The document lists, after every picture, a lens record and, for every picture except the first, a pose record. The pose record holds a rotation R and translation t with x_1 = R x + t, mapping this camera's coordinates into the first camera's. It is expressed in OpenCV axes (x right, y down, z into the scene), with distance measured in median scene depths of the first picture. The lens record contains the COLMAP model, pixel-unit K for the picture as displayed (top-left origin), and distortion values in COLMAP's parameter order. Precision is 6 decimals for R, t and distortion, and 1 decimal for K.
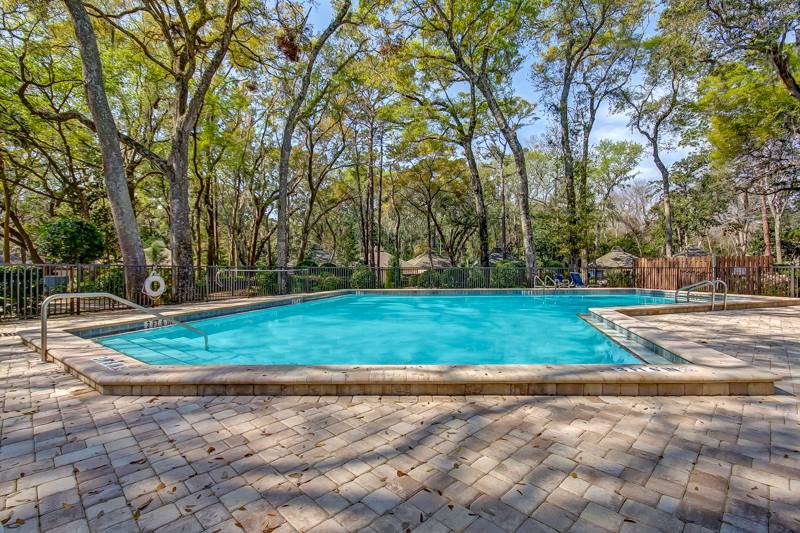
lens RADIAL K [[379.4, 0, 400.0], [0, 379.4, 266.5], [0, 0, 1]] dist [0.000346, -0.006475]
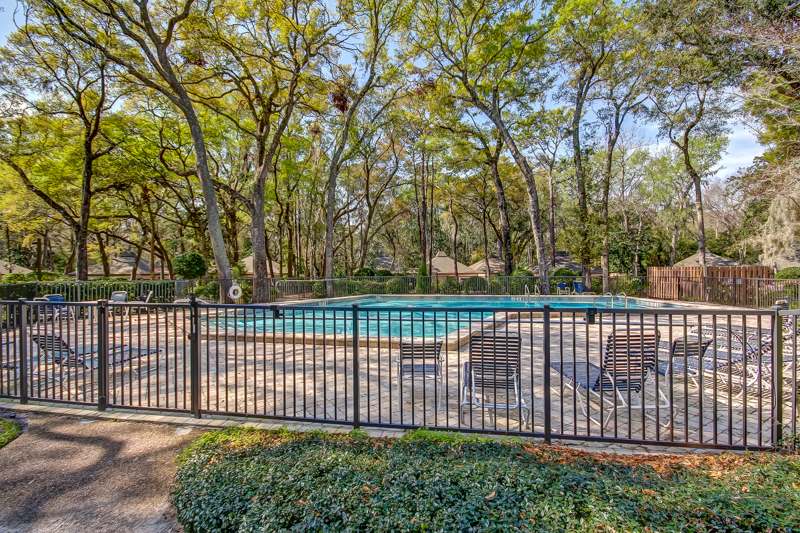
lens RADIAL K [[379.4, 0, 400.0], [0, 379.4, 266.5], [0, 0, 1]] dist [0.000346, -0.006475]
pose [[0.975418, -0.006640, -0.220262, 0.148682], [0.006041, 0.999976, -0.003394, -0.018097], [0.220279, 0.001980, 0.975435, -0.157707]]
